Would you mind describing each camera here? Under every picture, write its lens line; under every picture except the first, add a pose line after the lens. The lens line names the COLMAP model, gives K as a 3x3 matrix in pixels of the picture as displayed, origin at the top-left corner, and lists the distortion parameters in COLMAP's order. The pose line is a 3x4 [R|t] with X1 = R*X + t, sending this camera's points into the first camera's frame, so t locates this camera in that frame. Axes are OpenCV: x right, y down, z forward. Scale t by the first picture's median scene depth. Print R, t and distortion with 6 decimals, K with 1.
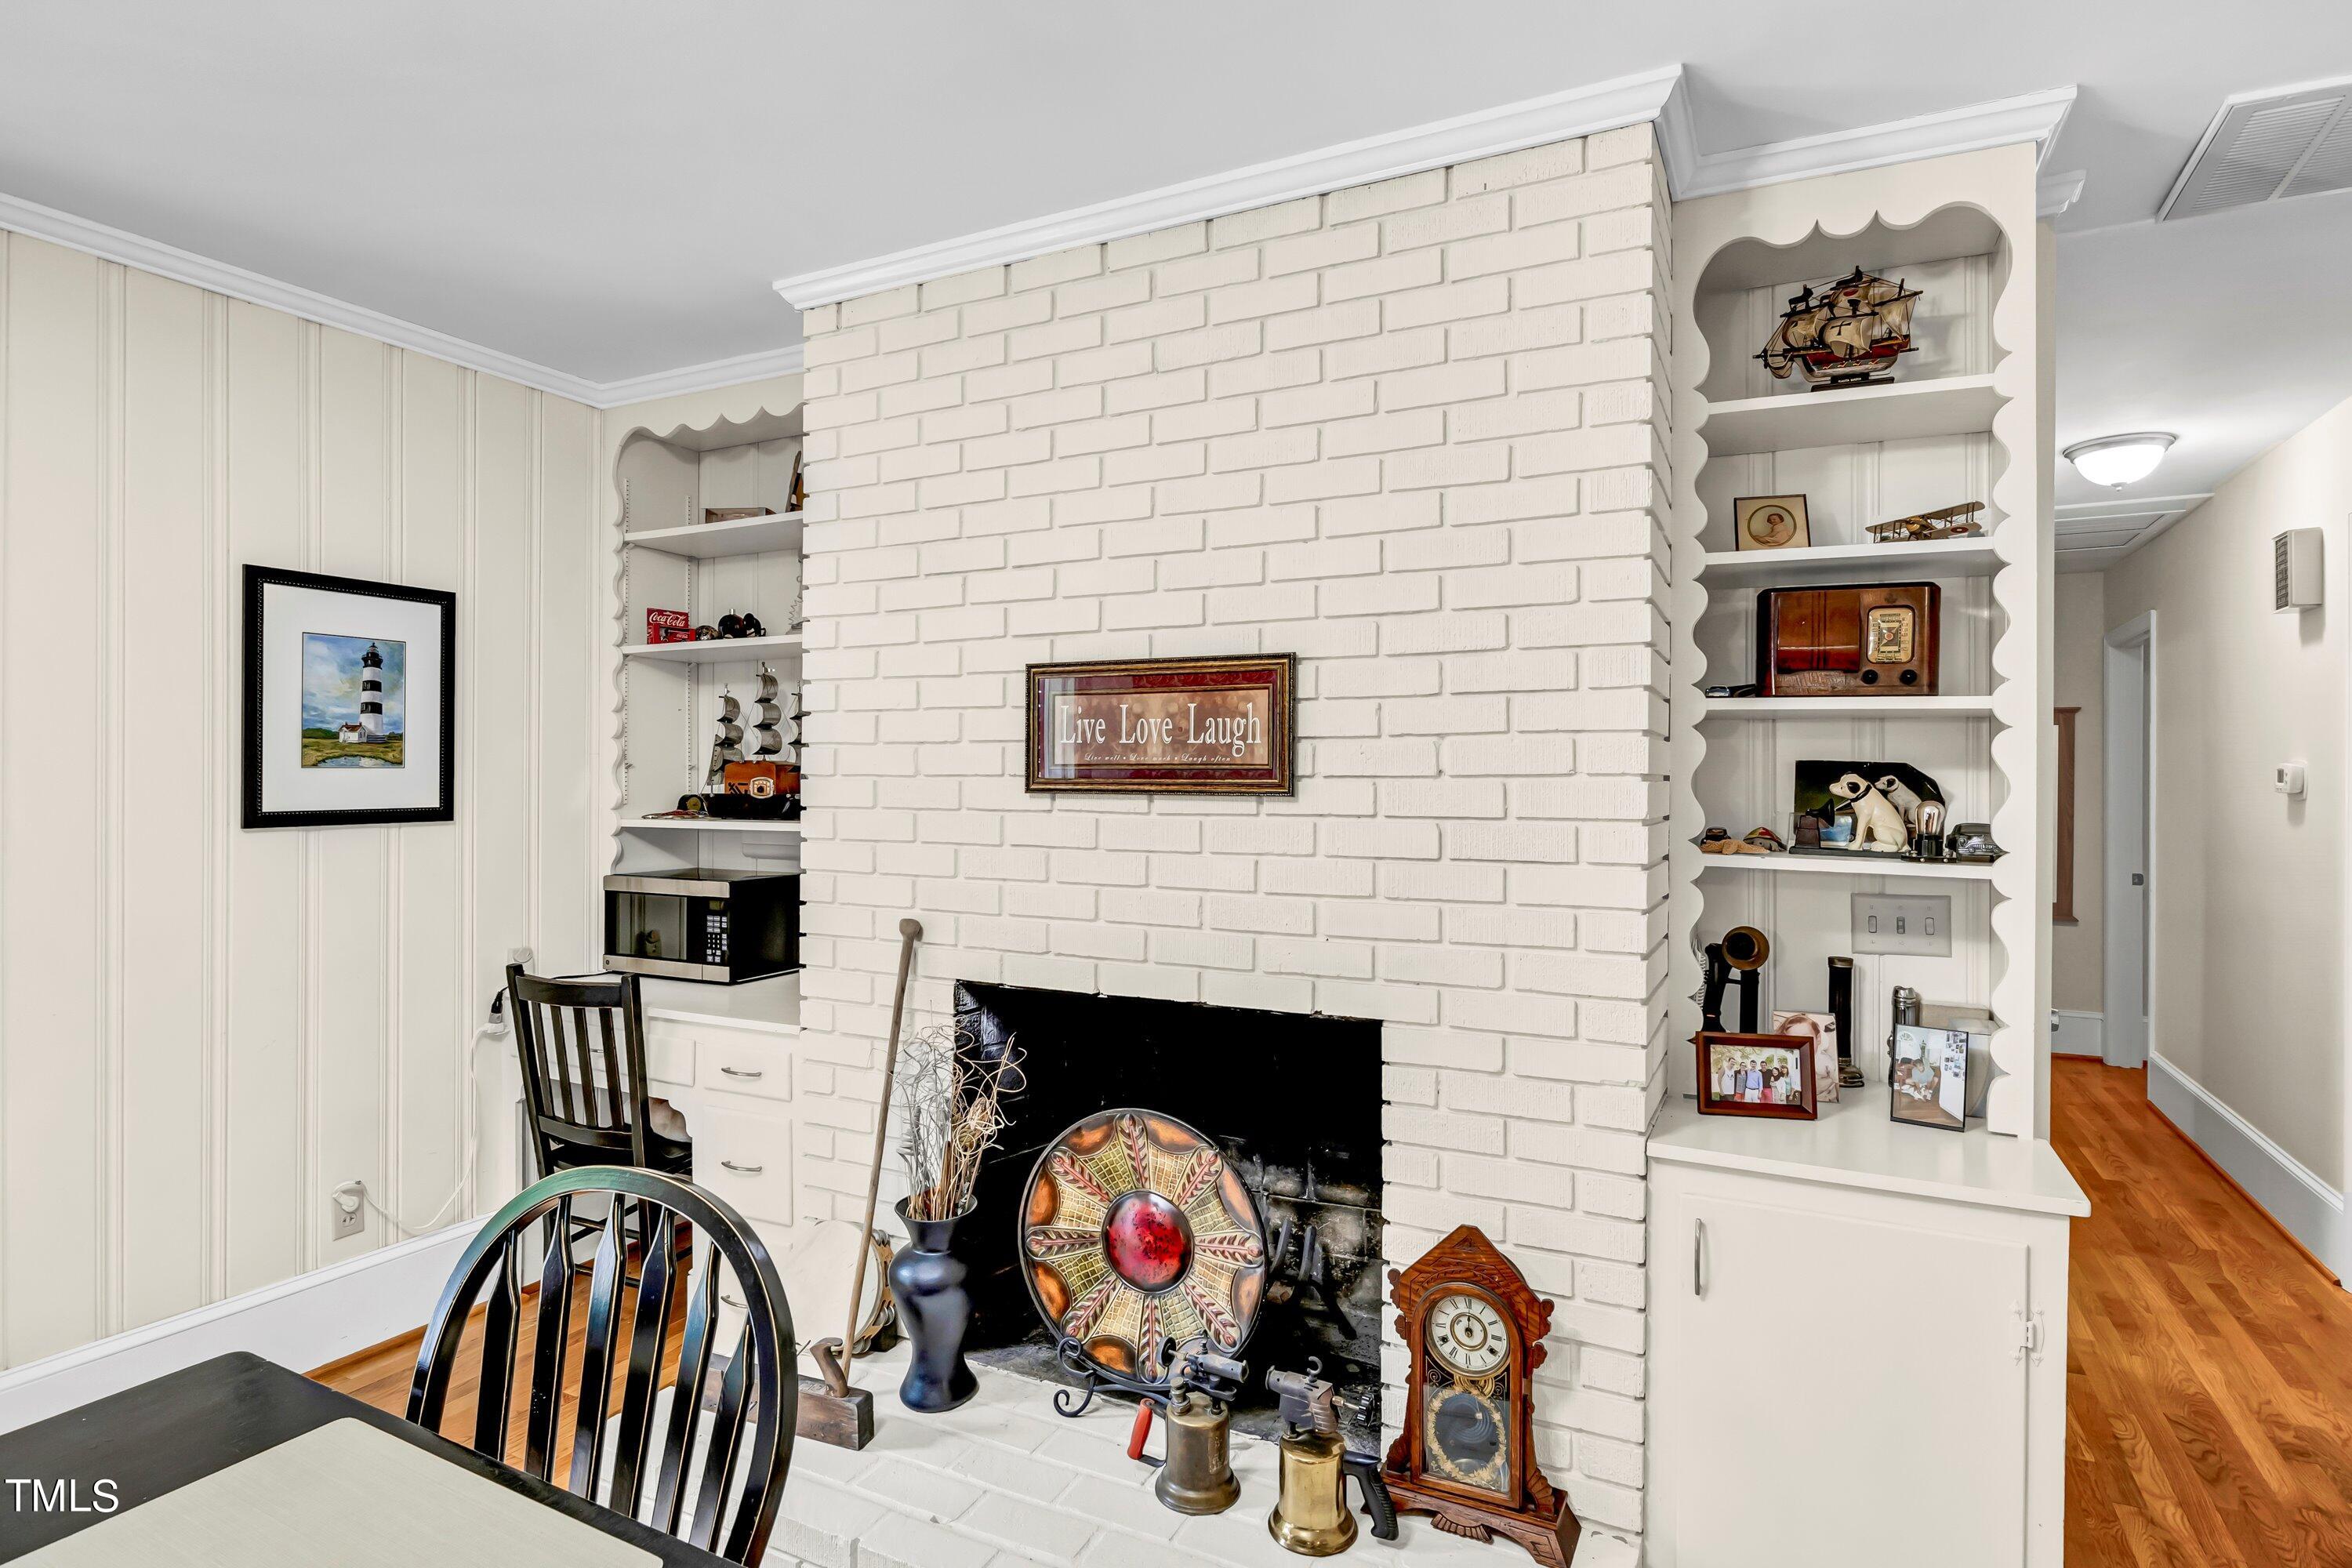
lens RADIAL K [[1238.3, 0, 1176.0], [0, 1238.3, 784.0], [0, 0, 1]] dist [-0.011086, 0.000101]
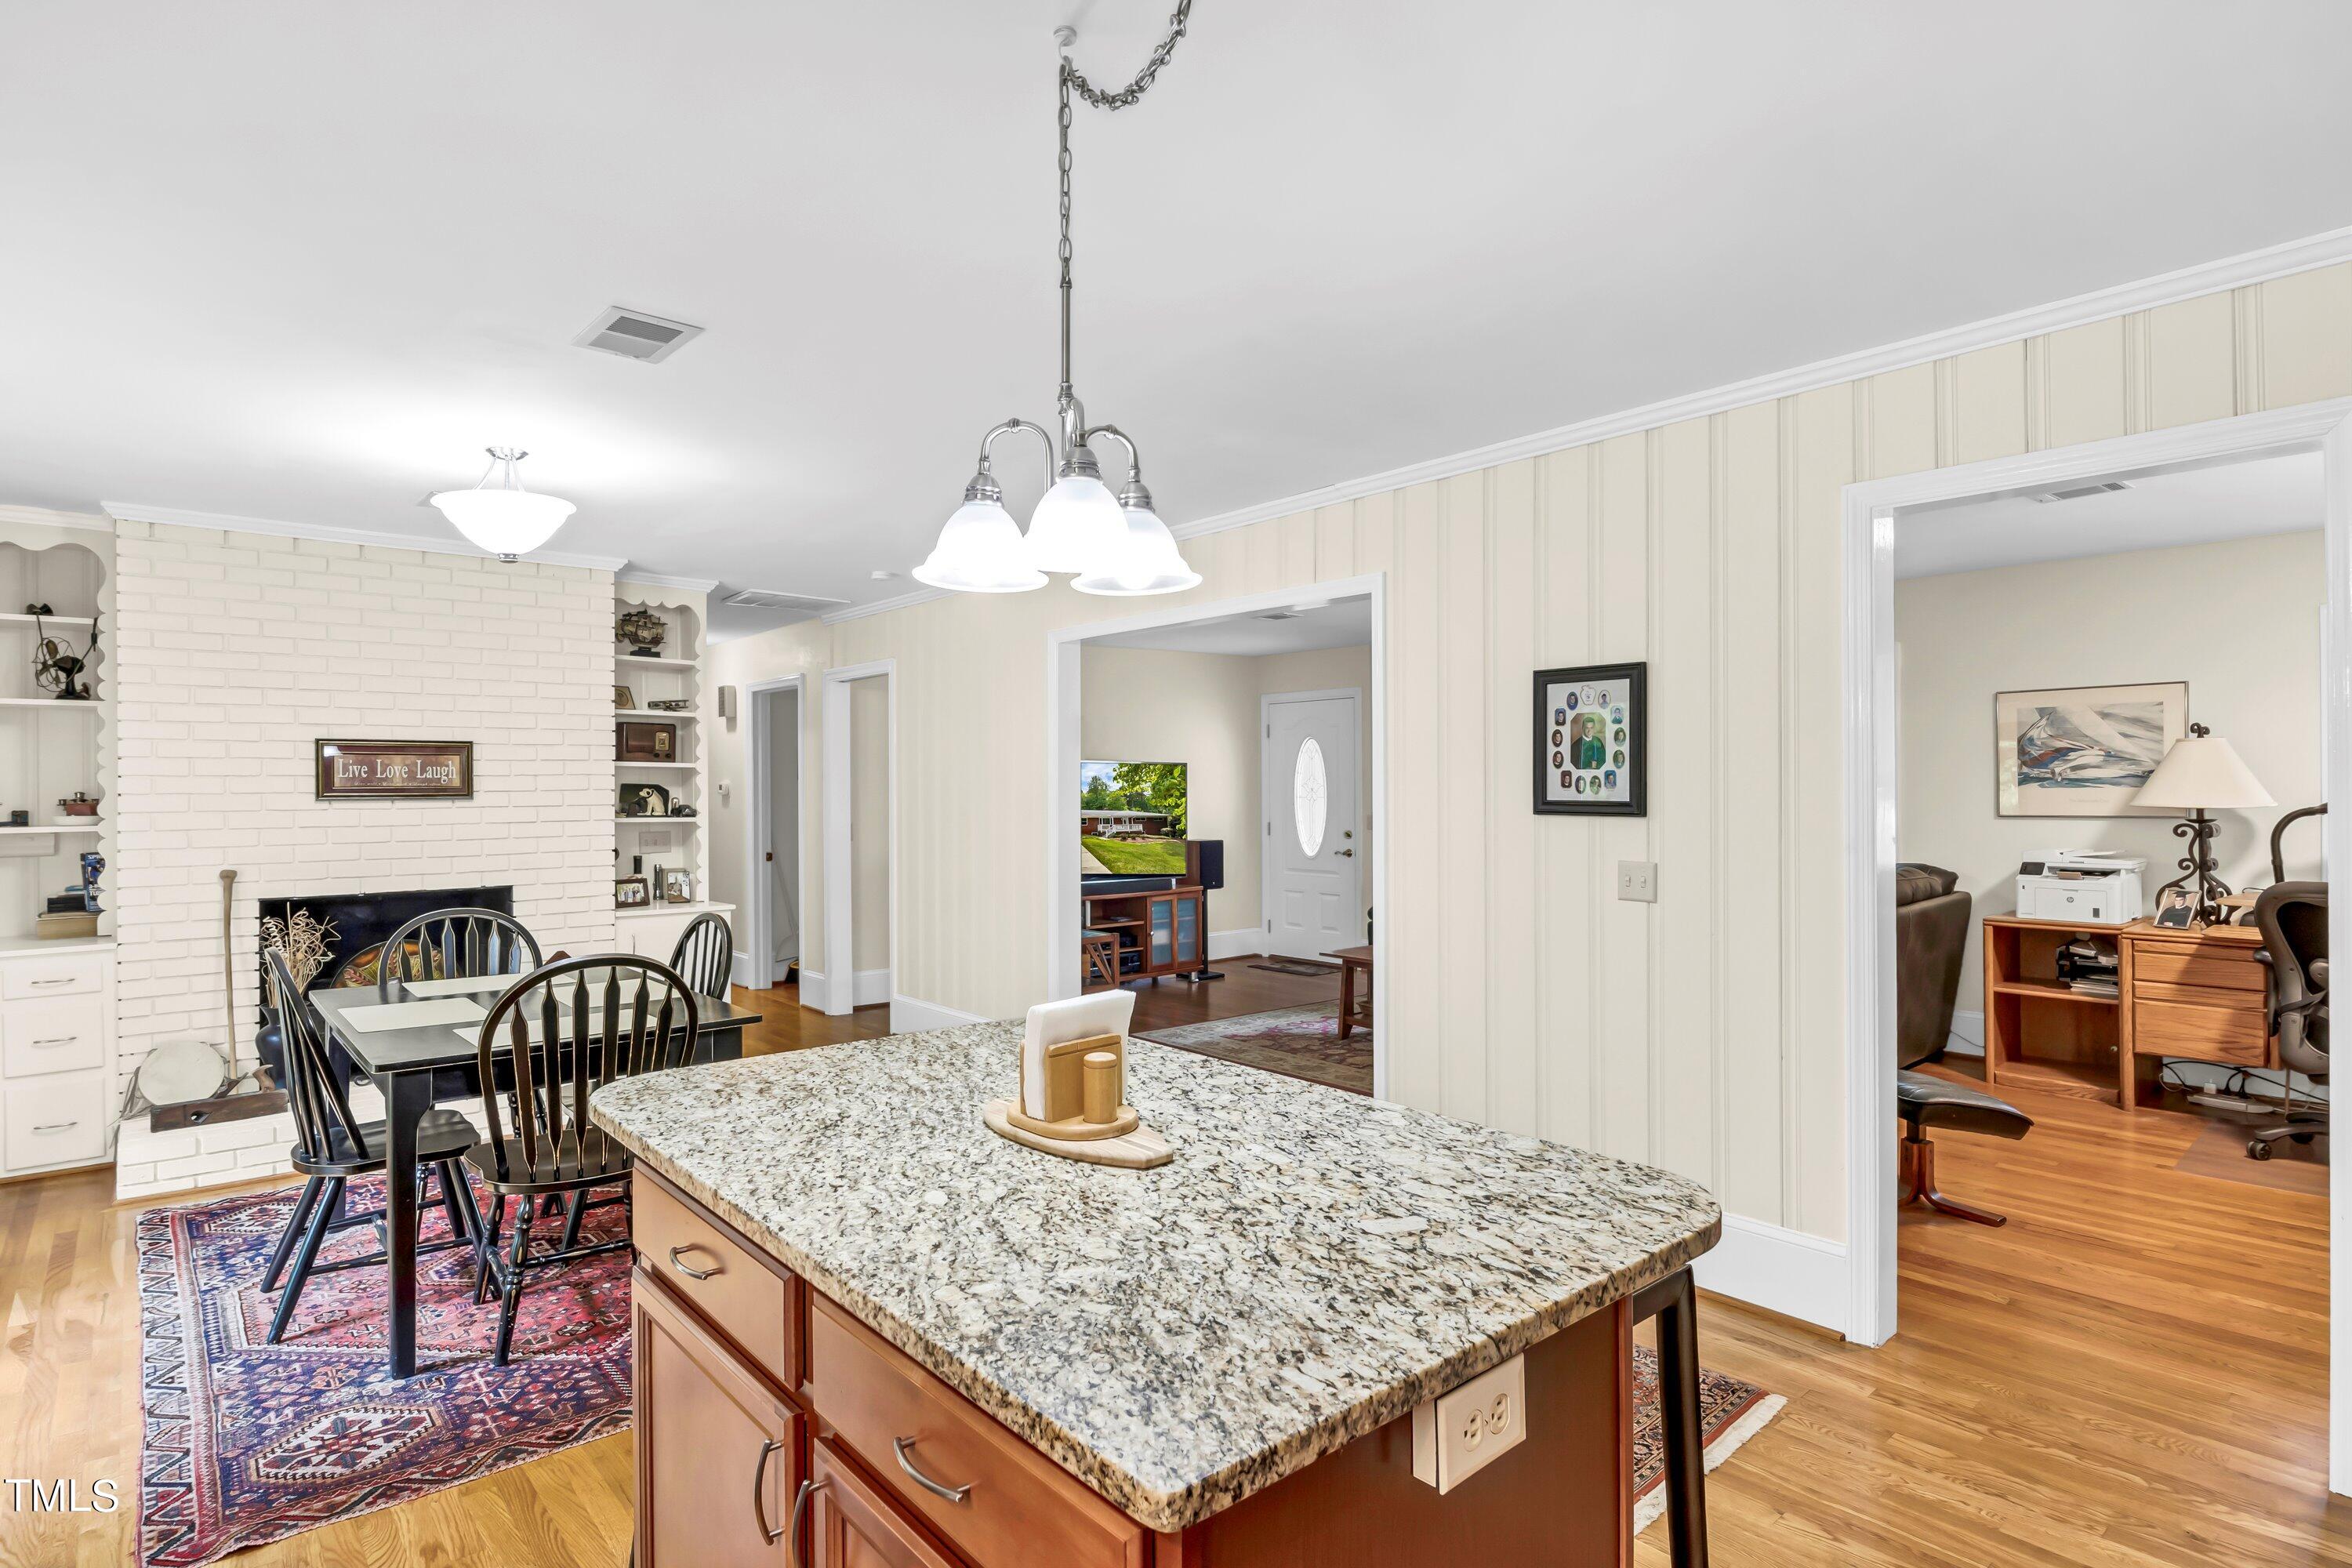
lens RADIAL K [[1219.6, 0, 1176.0], [0, 1219.6, 784.0], [0, 0, 1]] dist [-0.002060, 0.000182]
pose [[0.381244, -0.005700, 0.924457, -1.583587], [0.015348, 0.999882, -0.000164, 0.001217], [-0.924347, 0.014251, 0.381287, -1.196622]]
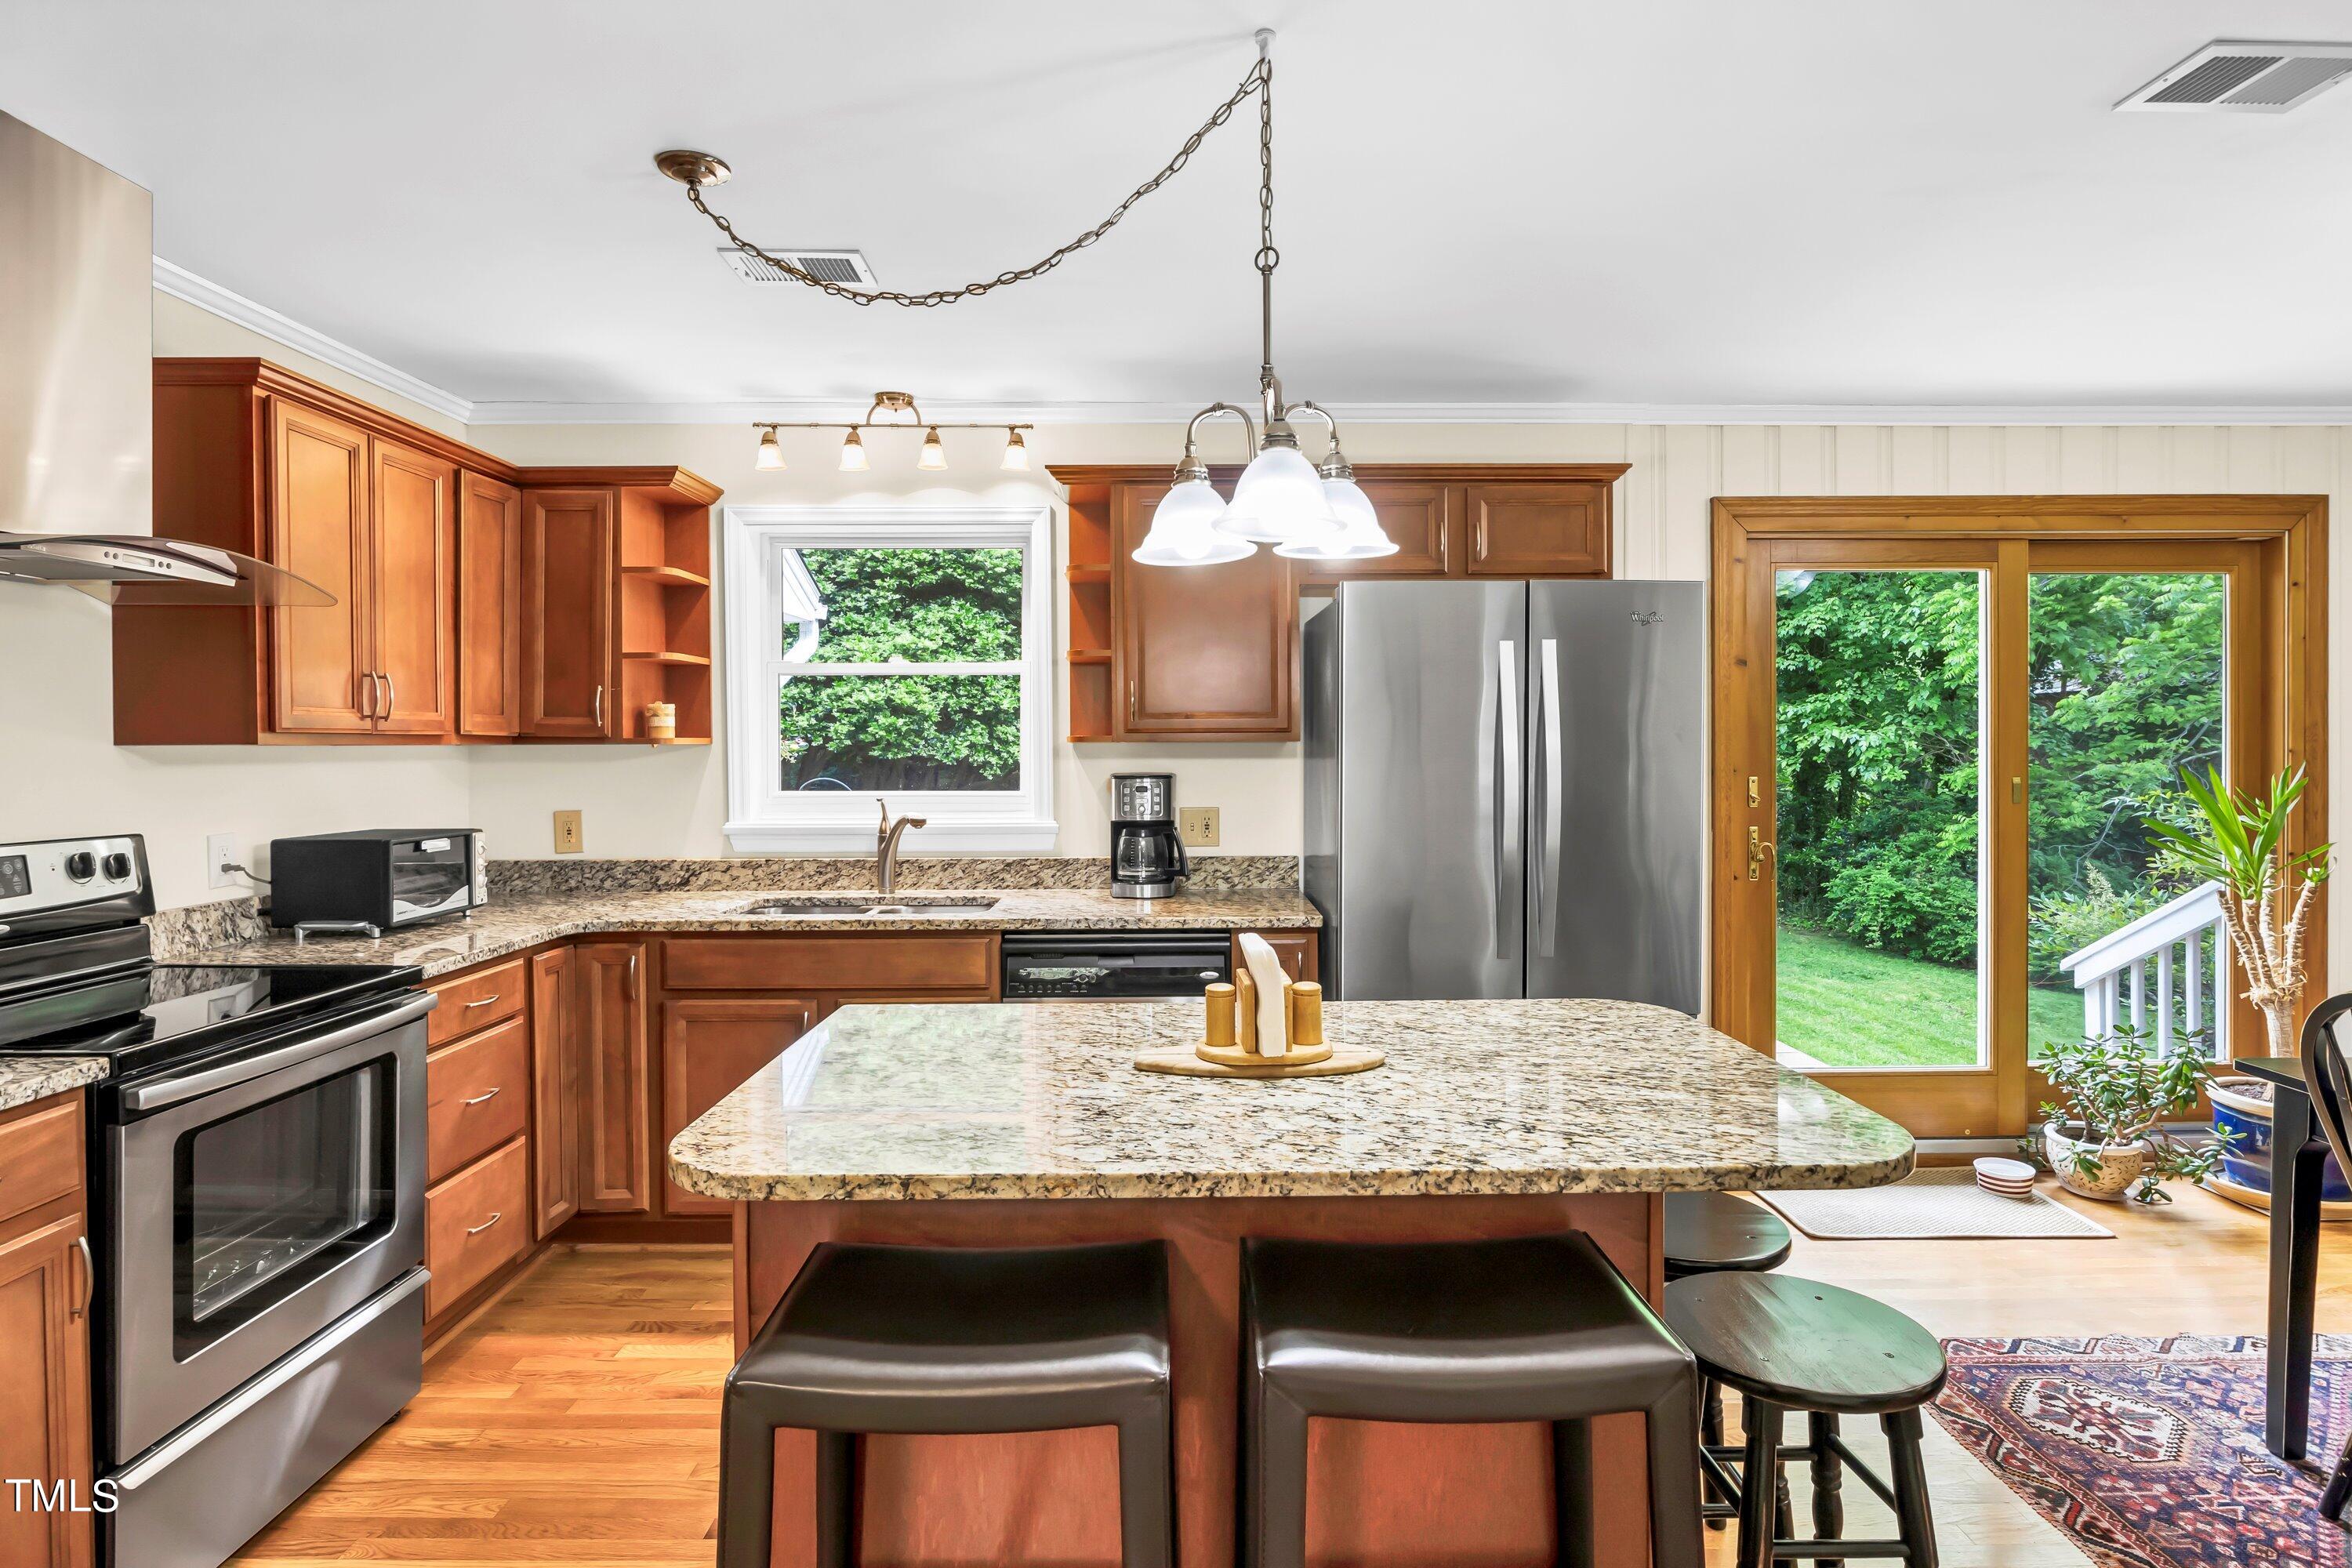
lens RADIAL K [[1228.6, 0, 1181.3], [0, 1228.6, 763.0], [0, 0, 1]] dist [-0.005866, 0.000007]
pose [[0.467834, 0.005001, -0.883802, -0.210270], [-0.000047, 0.999984, 0.005633, 0.009449], [0.883816, -0.002594, 0.467827, -1.278911]]
